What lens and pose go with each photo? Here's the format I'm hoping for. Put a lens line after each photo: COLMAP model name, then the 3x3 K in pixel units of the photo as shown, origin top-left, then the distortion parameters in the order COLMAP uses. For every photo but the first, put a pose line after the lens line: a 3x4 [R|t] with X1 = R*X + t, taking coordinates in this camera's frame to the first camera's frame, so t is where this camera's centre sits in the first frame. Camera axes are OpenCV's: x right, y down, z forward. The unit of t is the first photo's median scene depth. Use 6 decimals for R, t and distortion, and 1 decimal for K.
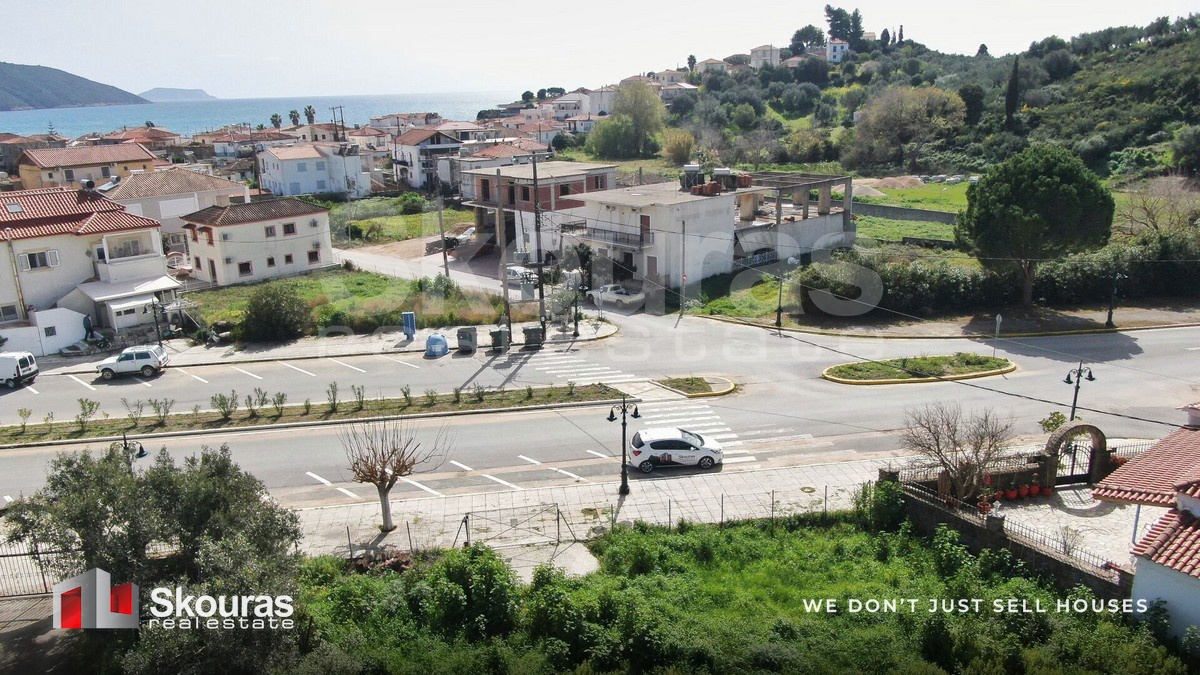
lens RADIAL K [[869.8, 0, 597.9], [0, 869.8, 338.2], [0, 0, 1]] dist [-0.019848, 0.010720]
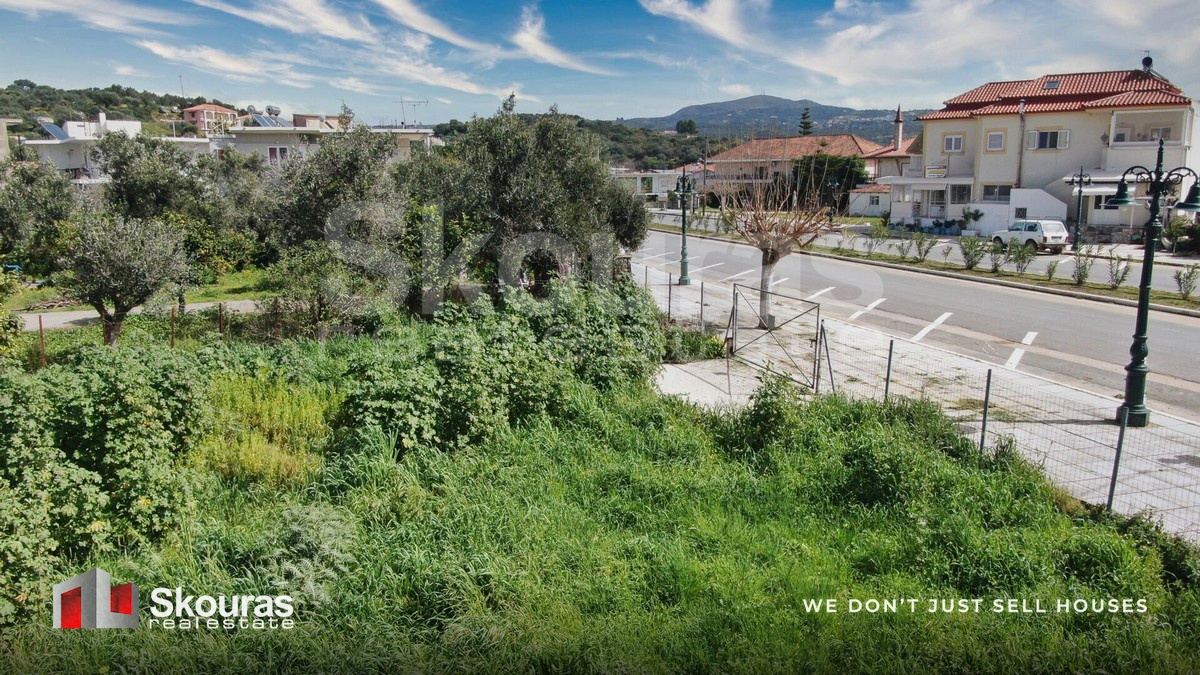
lens RADIAL K [[869.8, 0, 588.0], [0, 869.8, 345.0], [0, 0, 1]] dist [-0.019848, 0.010720]
pose [[0.126440, 0.210929, -0.969289, 0.287793], [-0.263635, 0.949136, 0.172154, 0.110931], [0.956300, 0.233771, 0.175617, 0.541363]]
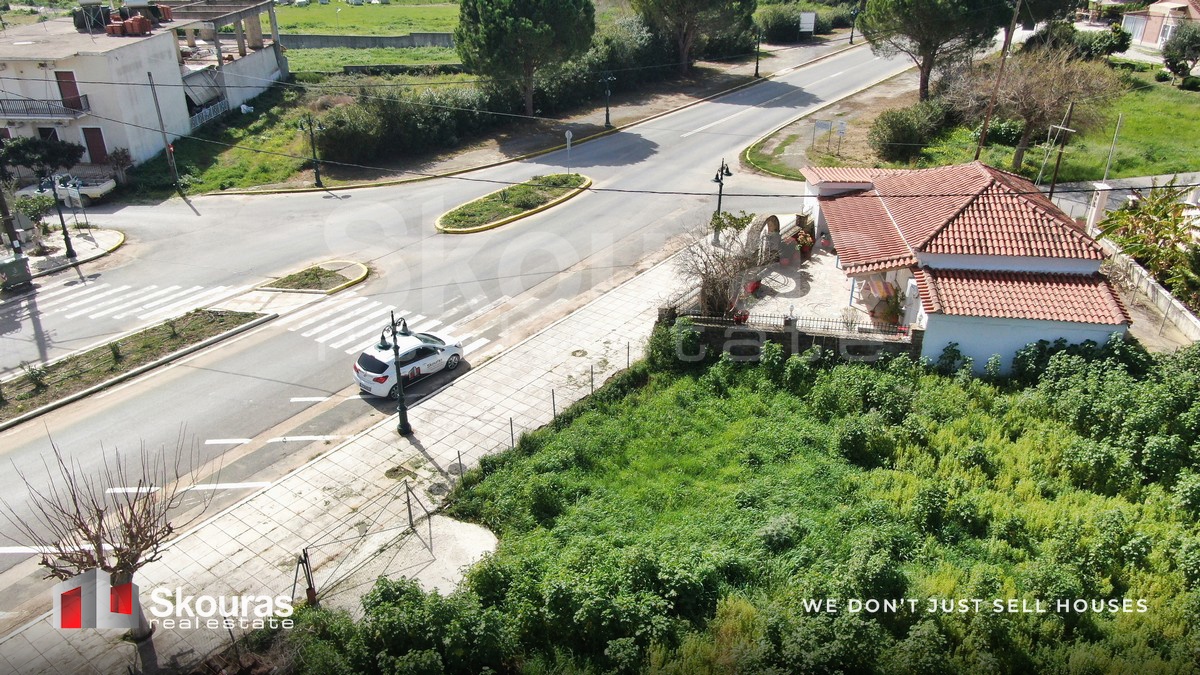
lens RADIAL K [[869.8, 0, 600.2], [0, 869.8, 334.5], [0, 0, 1]] dist [-0.019848, 0.010720]
pose [[0.698989, -0.302299, 0.648097, -0.251295], [0.179503, 0.951414, 0.250180, -0.051727], [-0.692238, -0.058537, 0.719291, 0.261591]]
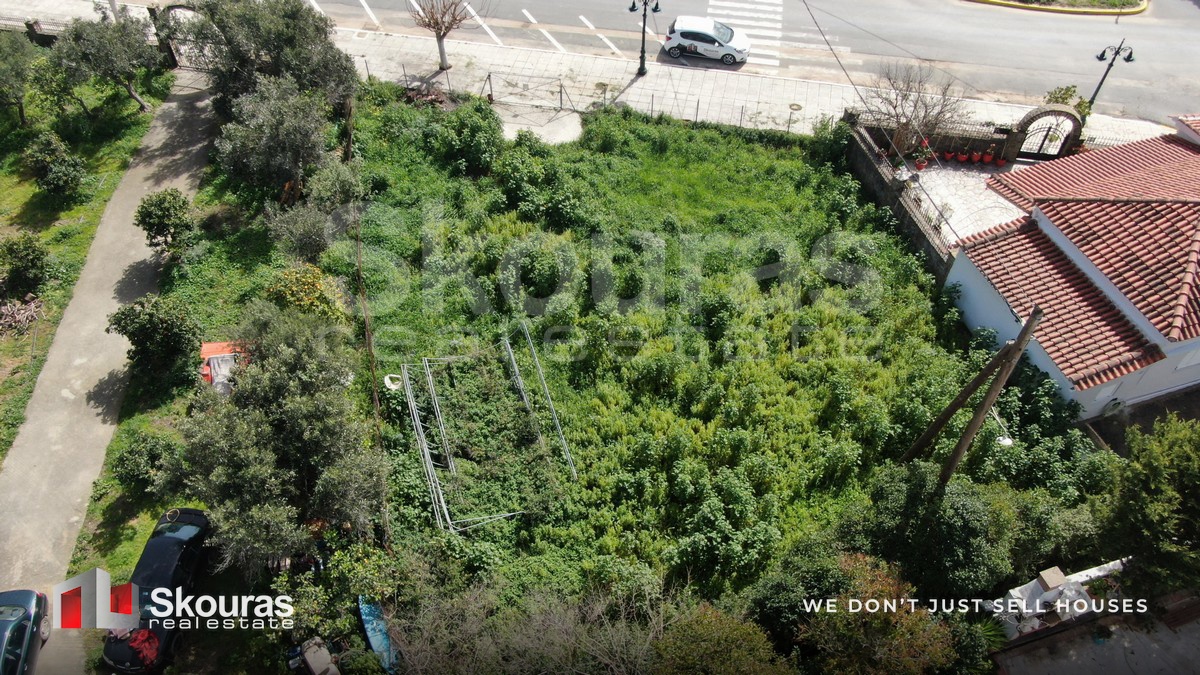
lens RADIAL K [[869.8, 0, 599.3], [0, 869.8, 335.1], [0, 0, 1]] dist [-0.019848, 0.010720]
pose [[0.937898, 0.276821, -0.209086, 0.248571], [-0.114689, 0.816243, 0.566209, -0.147630], [0.327404, -0.507067, 0.797302, -0.095749]]
